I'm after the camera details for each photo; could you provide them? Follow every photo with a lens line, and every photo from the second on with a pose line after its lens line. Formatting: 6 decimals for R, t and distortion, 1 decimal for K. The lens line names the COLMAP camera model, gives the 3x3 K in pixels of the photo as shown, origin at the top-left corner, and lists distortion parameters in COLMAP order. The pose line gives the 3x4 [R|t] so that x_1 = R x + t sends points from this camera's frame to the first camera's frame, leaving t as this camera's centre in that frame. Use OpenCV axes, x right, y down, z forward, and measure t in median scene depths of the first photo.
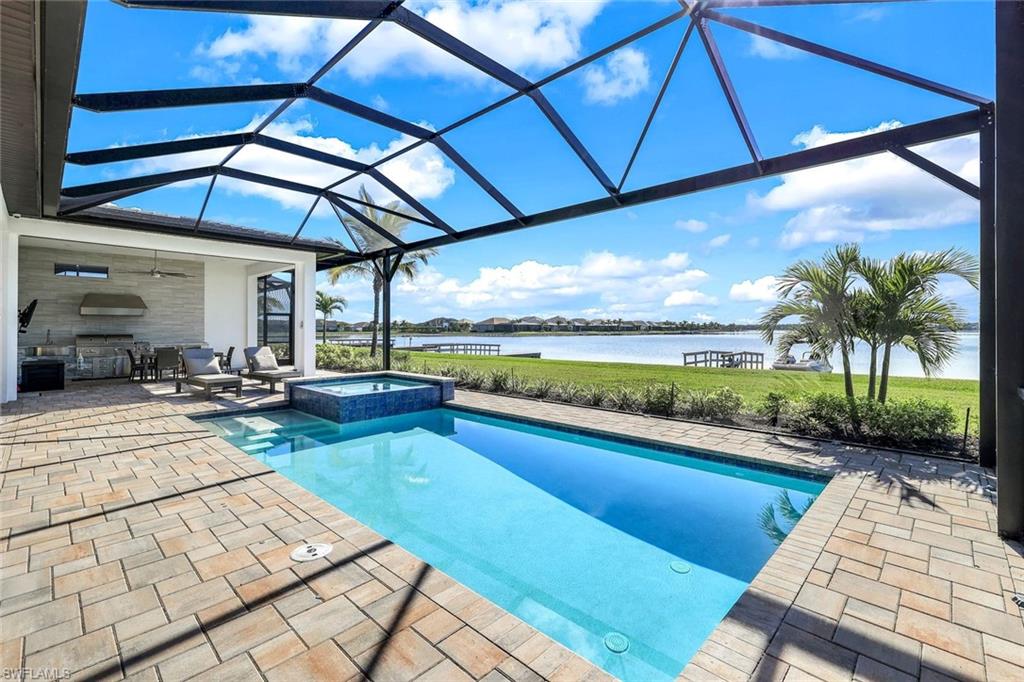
lens RADIAL K [[452.8, 0, 510.5], [0, 452.8, 330.8], [0, 0, 1]] dist [0.006558, 0.000731]
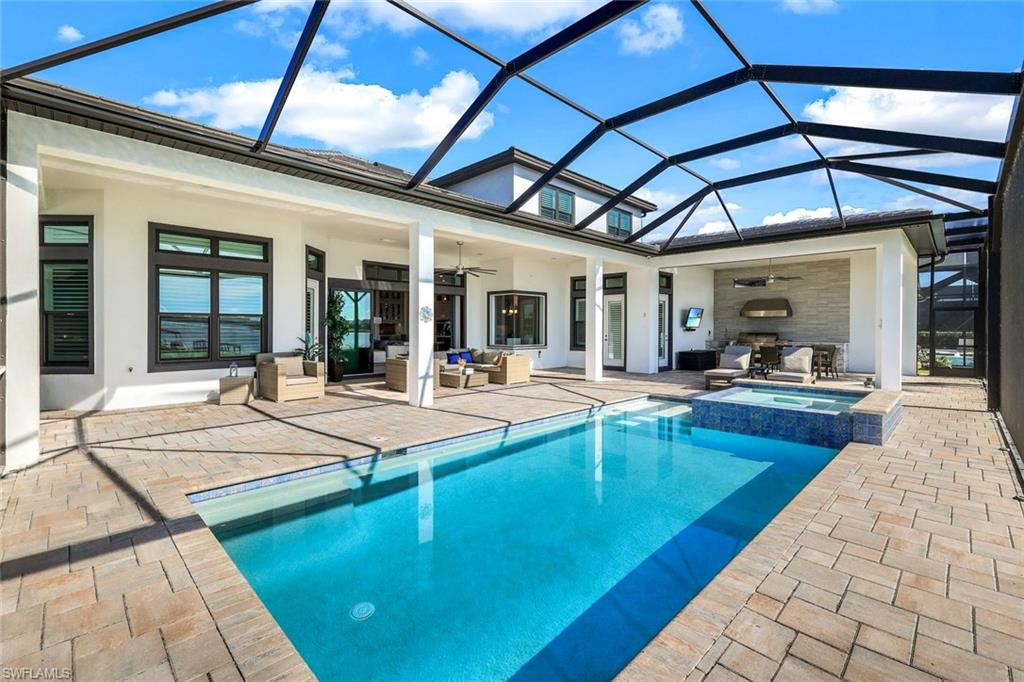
lens RADIAL K [[452.8, 0, 511.3], [0, 452.8, 332.6], [0, 0, 1]] dist [0.006558, 0.000731]
pose [[-0.017368, 0.010689, -0.999792, 0.322145], [-0.005806, 0.999925, 0.010791, -0.001437], [0.999832, 0.005992, -0.017304, 0.338555]]
